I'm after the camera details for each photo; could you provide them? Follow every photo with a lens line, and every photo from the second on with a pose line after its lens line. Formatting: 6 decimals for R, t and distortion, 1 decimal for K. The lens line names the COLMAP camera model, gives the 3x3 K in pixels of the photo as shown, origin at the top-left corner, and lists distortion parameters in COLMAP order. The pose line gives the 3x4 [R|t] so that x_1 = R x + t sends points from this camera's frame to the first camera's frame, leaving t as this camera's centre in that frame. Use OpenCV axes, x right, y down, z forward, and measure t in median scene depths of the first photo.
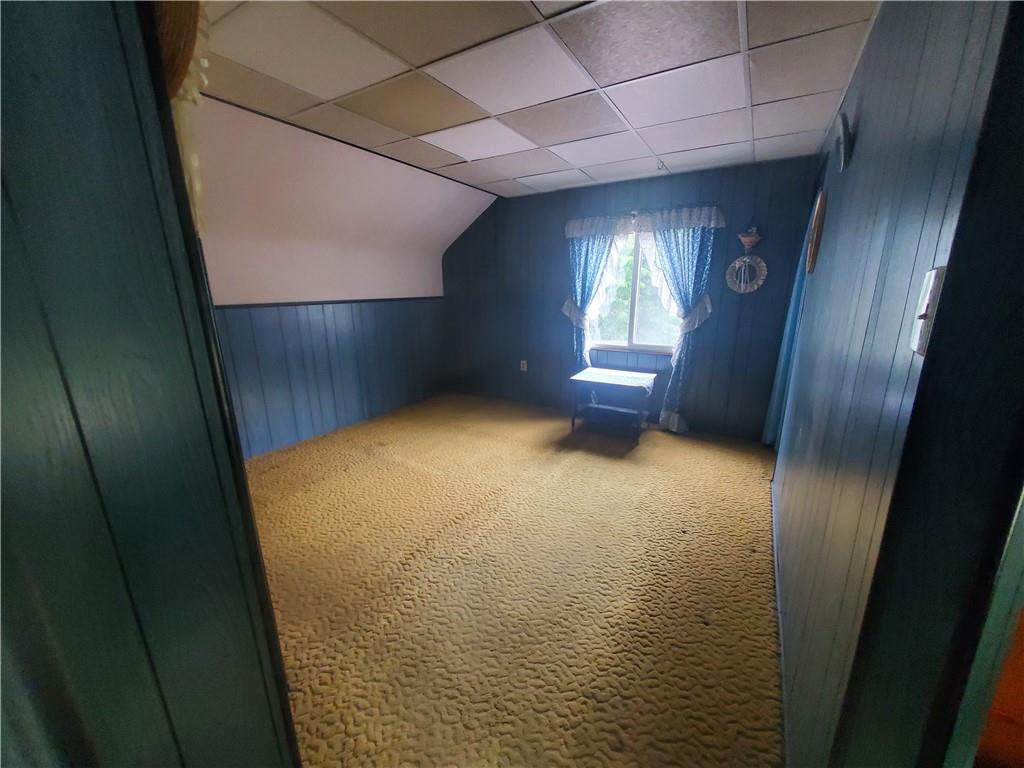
lens RADIAL K [[403.9, 0, 511.3], [0, 403.9, 385.8], [0, 0, 1]] dist [0.004231, -0.001720]
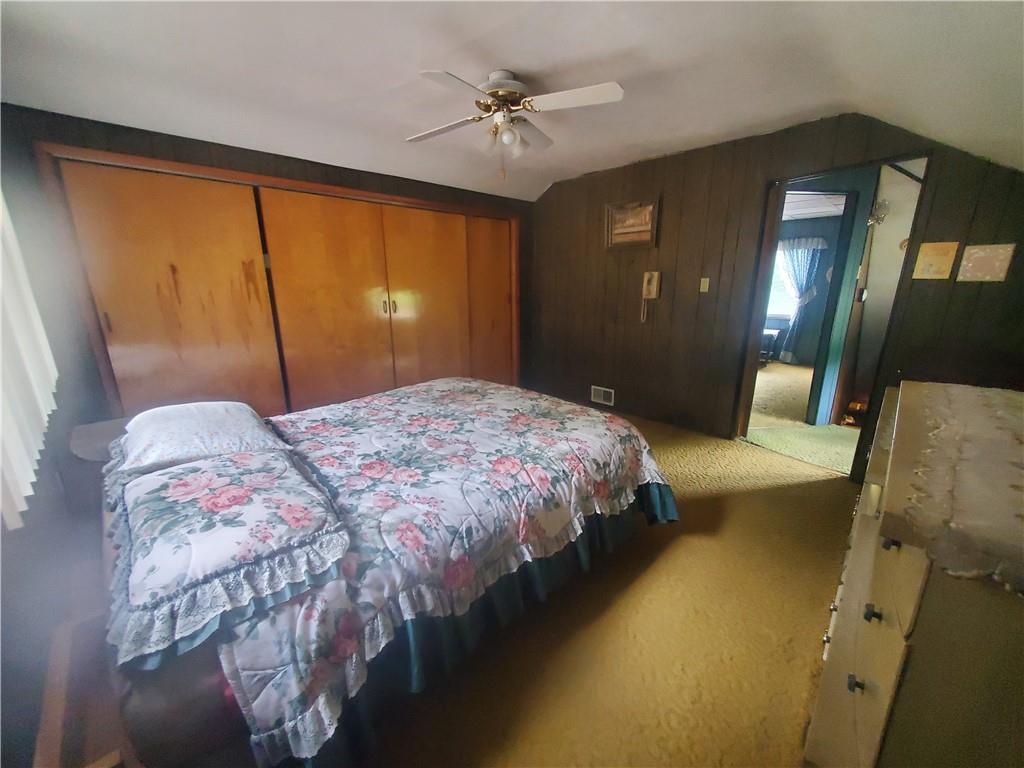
lens RADIAL K [[403.9, 0, 510.8], [0, 403.9, 381.5], [0, 0, 1]] dist [0.004231, -0.001720]
pose [[0.972283, 0.062874, -0.225194, -0.392094], [-0.062012, 0.998016, 0.010906, 0.263043], [0.225433, 0.003361, 0.974253, -1.044422]]
